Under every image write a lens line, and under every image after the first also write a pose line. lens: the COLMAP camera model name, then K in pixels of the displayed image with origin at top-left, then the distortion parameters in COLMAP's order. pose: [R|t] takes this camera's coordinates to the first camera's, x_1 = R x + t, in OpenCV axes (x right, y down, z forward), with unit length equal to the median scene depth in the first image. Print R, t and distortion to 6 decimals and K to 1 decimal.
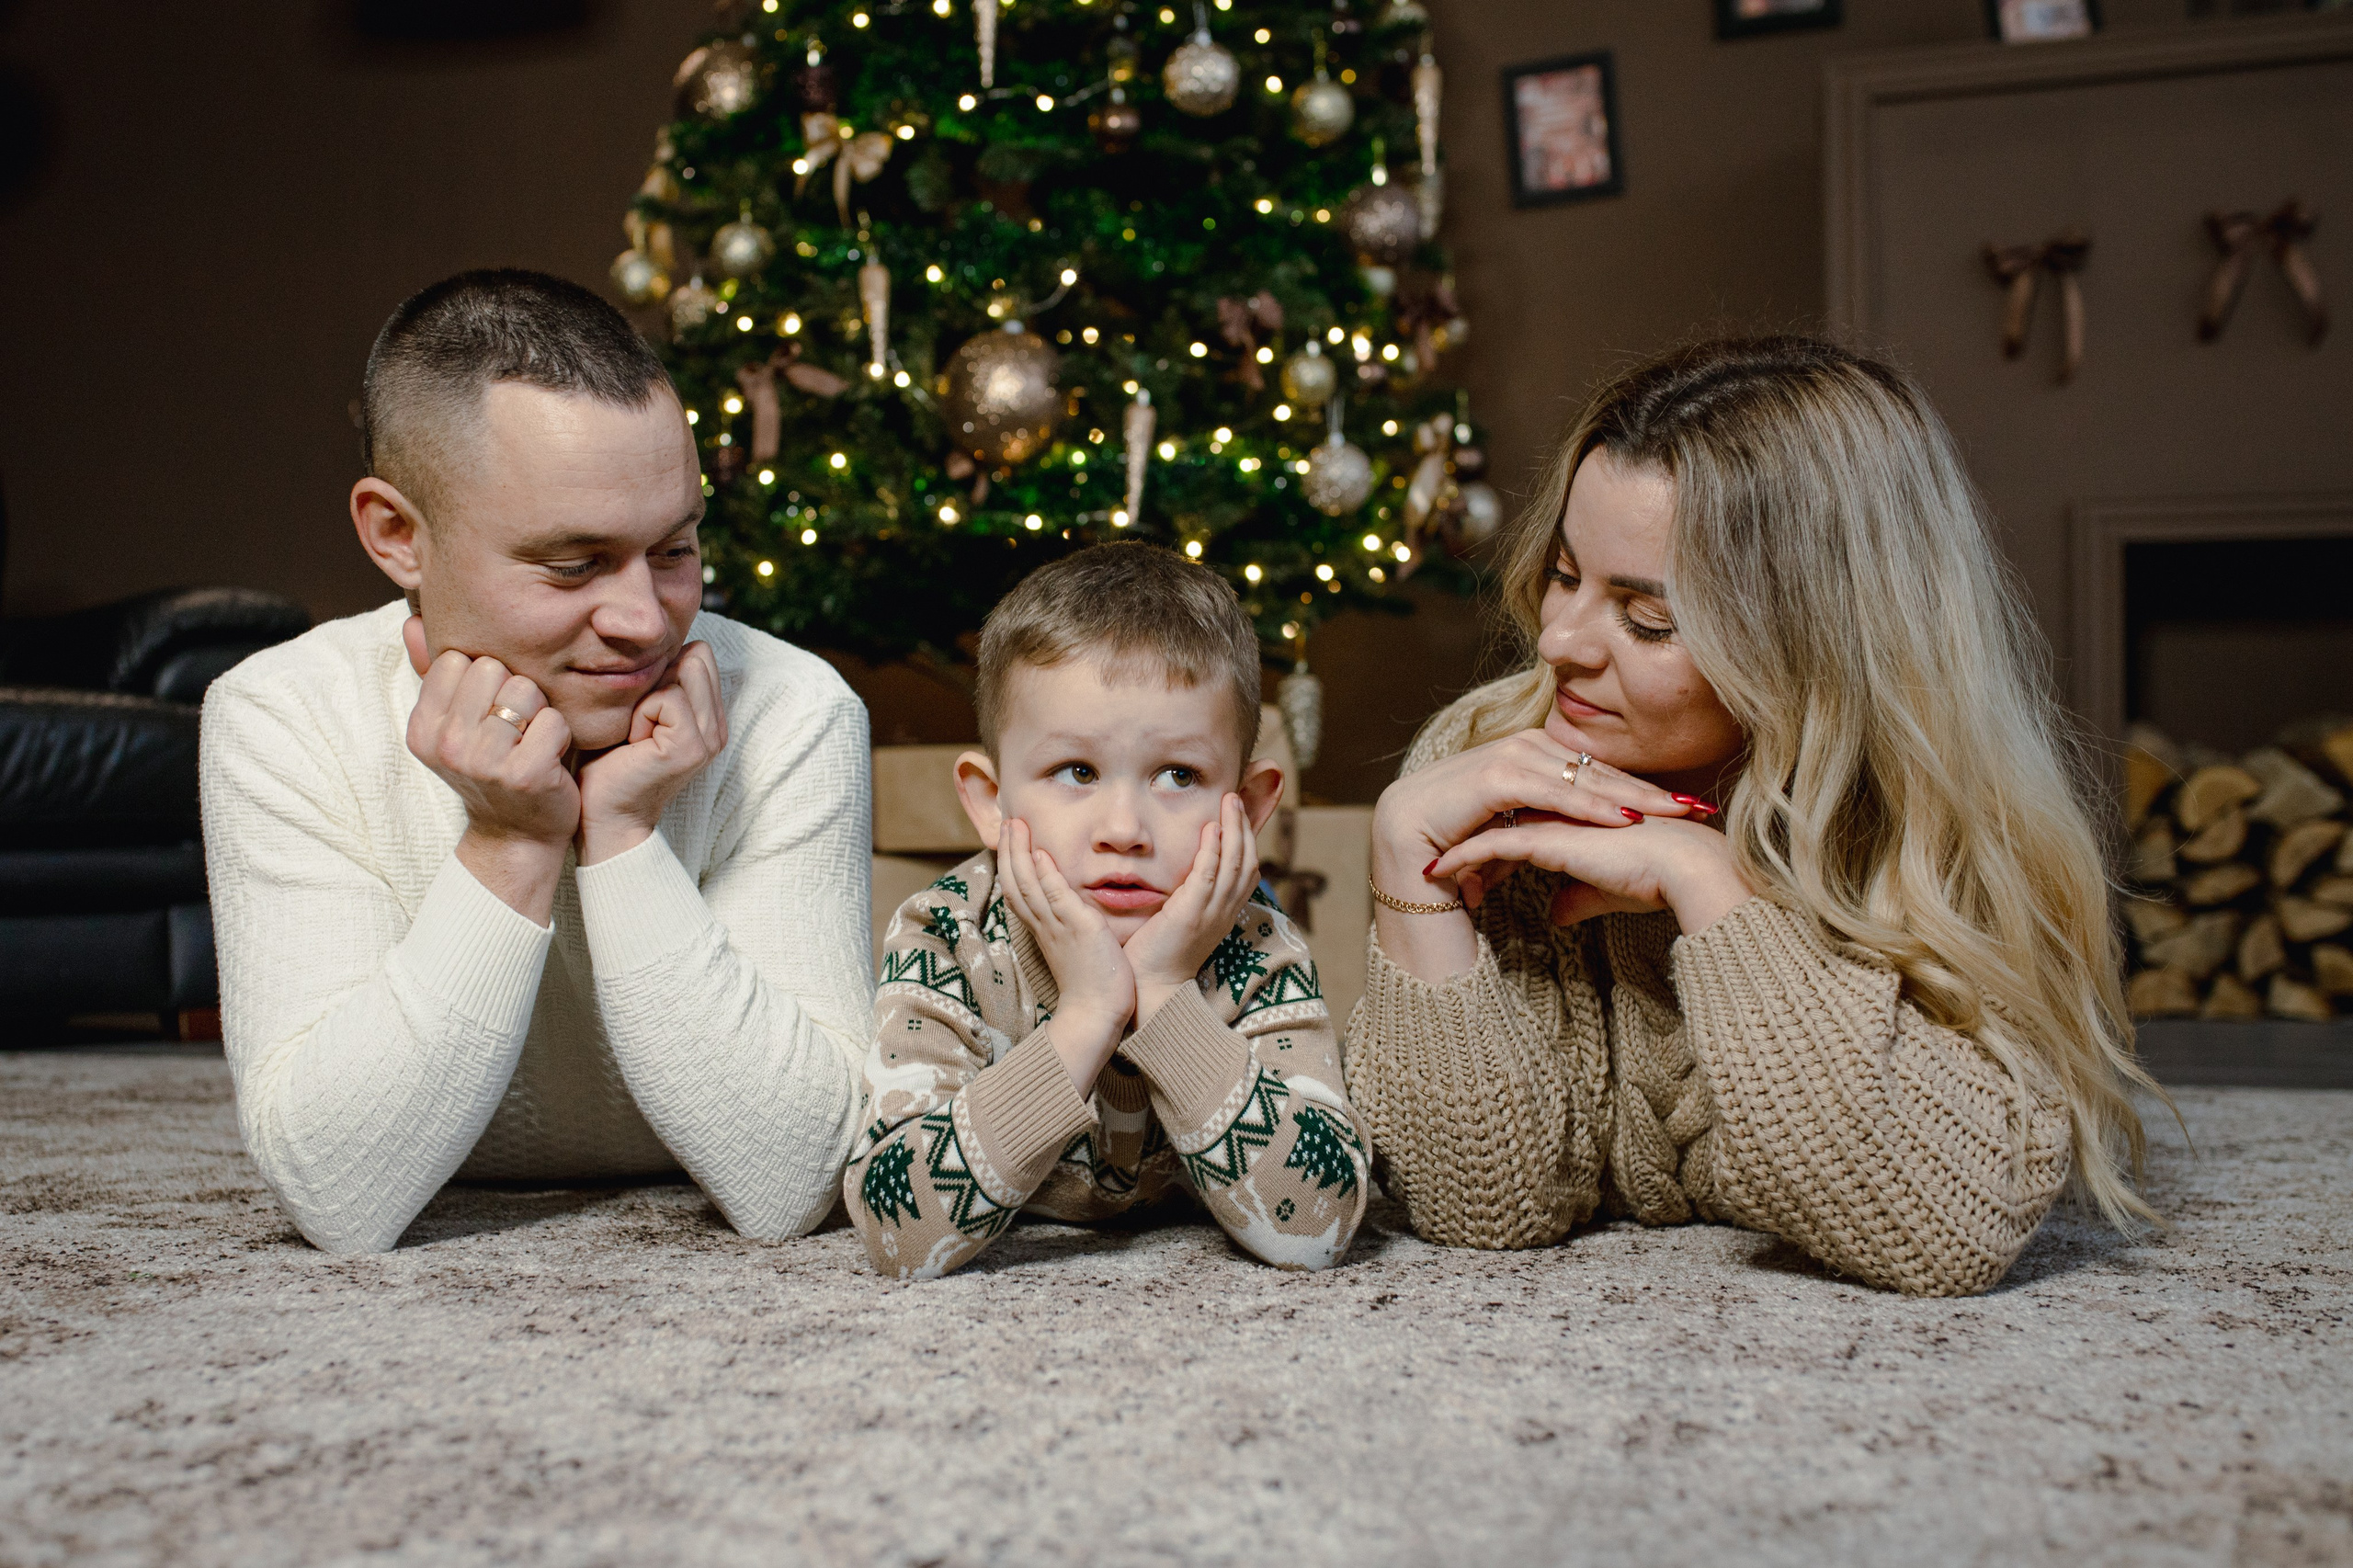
lens RADIAL K [[2599.2, 0, 1022.7], [0, 2599.2, 826.7], [0, 0, 1]] dist [-0.027286, 0.000000]
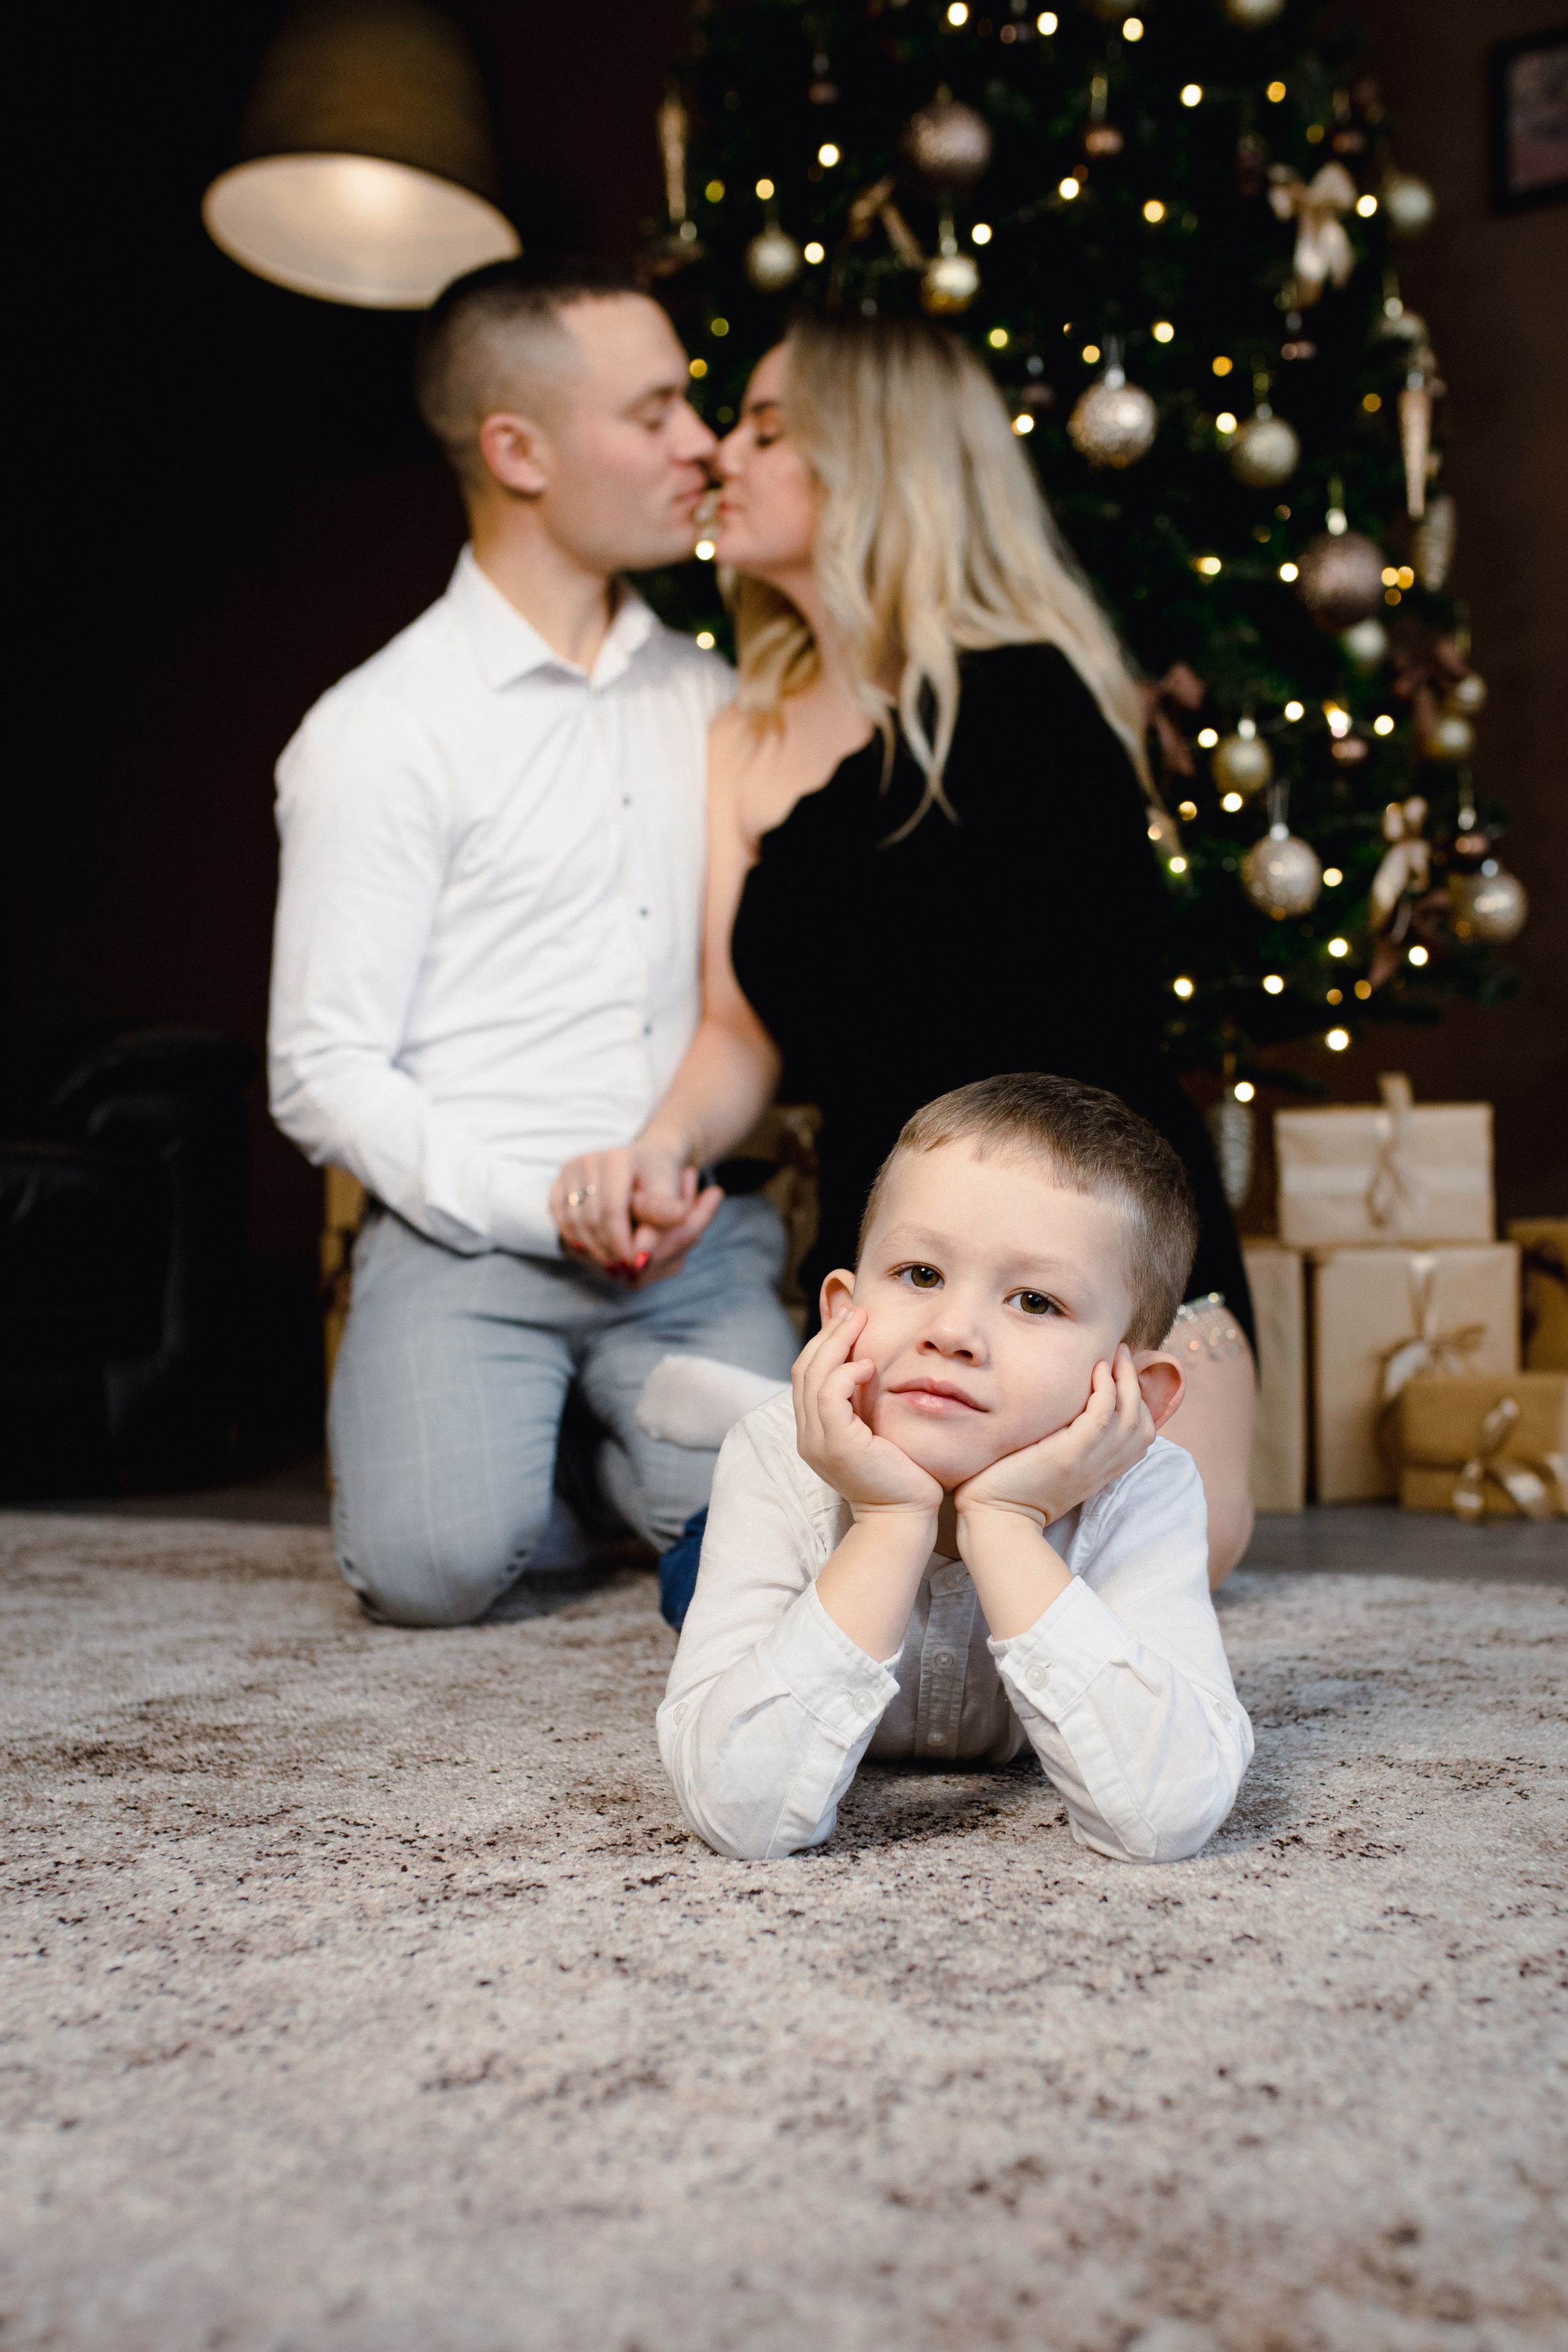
lens RADIAL K [[2763.2, 0, 819.9], [0, 2763.2, 1367.4], [0, 0, 1]] dist [-0.015765, 0.000000]
pose [[0.976454, 0.005620, -0.215651, 0.167437], [0.006226, 0.998510, 0.054217, -0.020446], [0.215635, -0.054283, 0.974964, 0.050197]]
